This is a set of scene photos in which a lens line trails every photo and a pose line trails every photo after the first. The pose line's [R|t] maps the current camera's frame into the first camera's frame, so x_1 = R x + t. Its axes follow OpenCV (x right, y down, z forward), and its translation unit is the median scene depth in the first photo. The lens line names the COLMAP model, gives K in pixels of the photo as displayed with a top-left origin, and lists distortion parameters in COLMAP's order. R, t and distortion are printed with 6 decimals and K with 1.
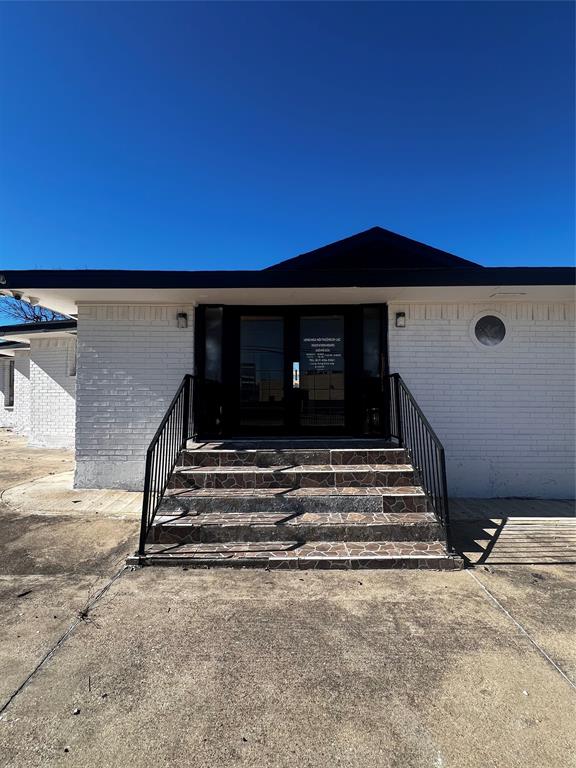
lens RADIAL K [[340.2, 0, 289.6], [0, 340.2, 384.0], [0, 0, 1]] dist [-0.002976, 0.000776]
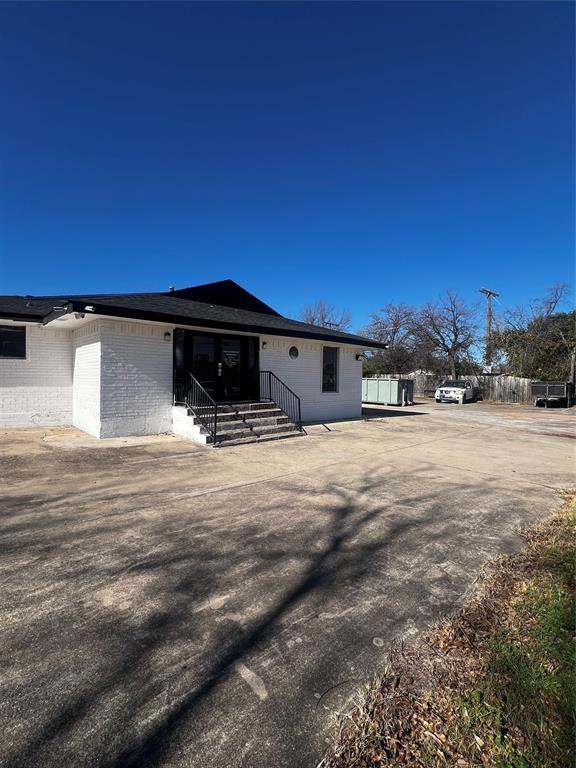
lens RADIAL K [[340.2, 0, 289.6], [0, 340.2, 384.0], [0, 0, 1]] dist [-0.002976, 0.000776]
pose [[0.725781, -0.004431, 0.687912, -1.066798], [-0.040432, 0.997976, 0.049086, -0.056690], [-0.686737, -0.063439, 0.724133, -0.711031]]
